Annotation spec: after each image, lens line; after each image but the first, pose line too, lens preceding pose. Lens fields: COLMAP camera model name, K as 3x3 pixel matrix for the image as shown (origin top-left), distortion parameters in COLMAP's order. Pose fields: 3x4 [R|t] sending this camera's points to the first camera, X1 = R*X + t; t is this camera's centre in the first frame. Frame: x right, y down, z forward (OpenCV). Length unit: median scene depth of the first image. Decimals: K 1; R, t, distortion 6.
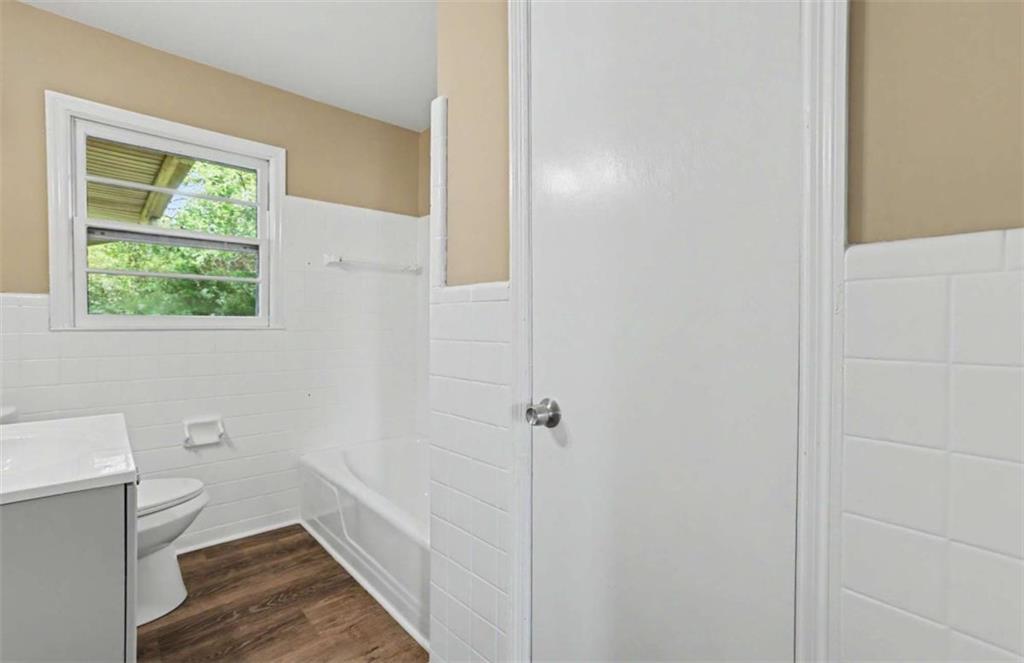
lens RADIAL K [[447.9, 0, 512.9], [0, 447.9, 332.2], [0, 0, 1]] dist [-0.023944, 0.005056]
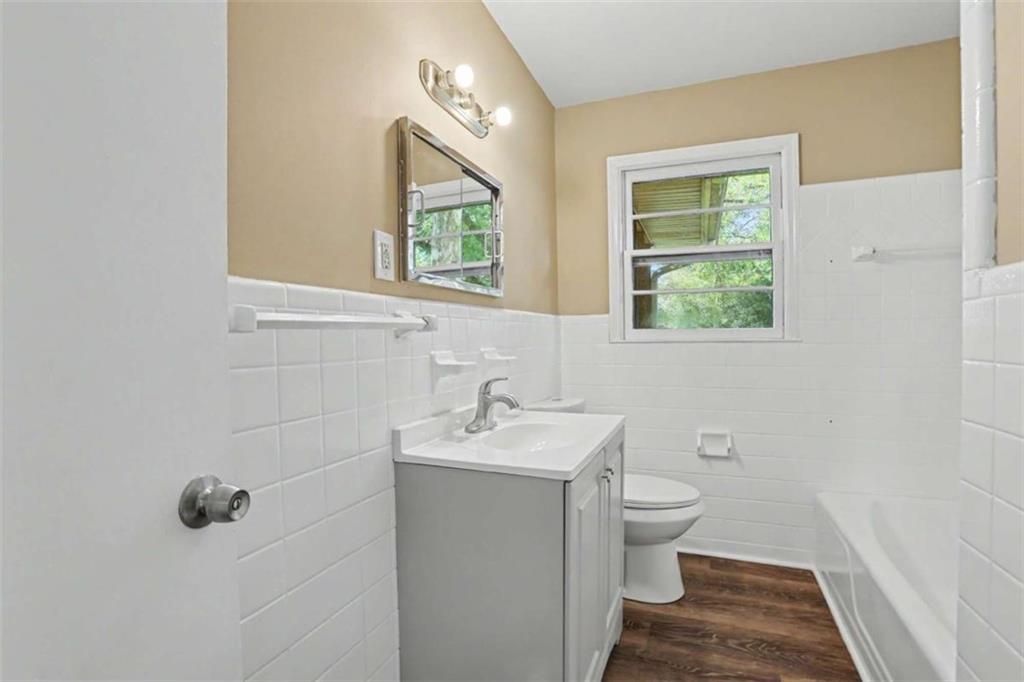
lens RADIAL K [[468.9, 0, 535.1], [0, 468.9, 346.0], [0, 0, 1]] dist [-0.056070, 0.015980]
pose [[0.446948, 0.010668, -0.894496, 0.064363], [-0.005283, 0.999943, 0.009286, -0.004011], [0.894544, 0.000575, 0.446979, 0.161869]]
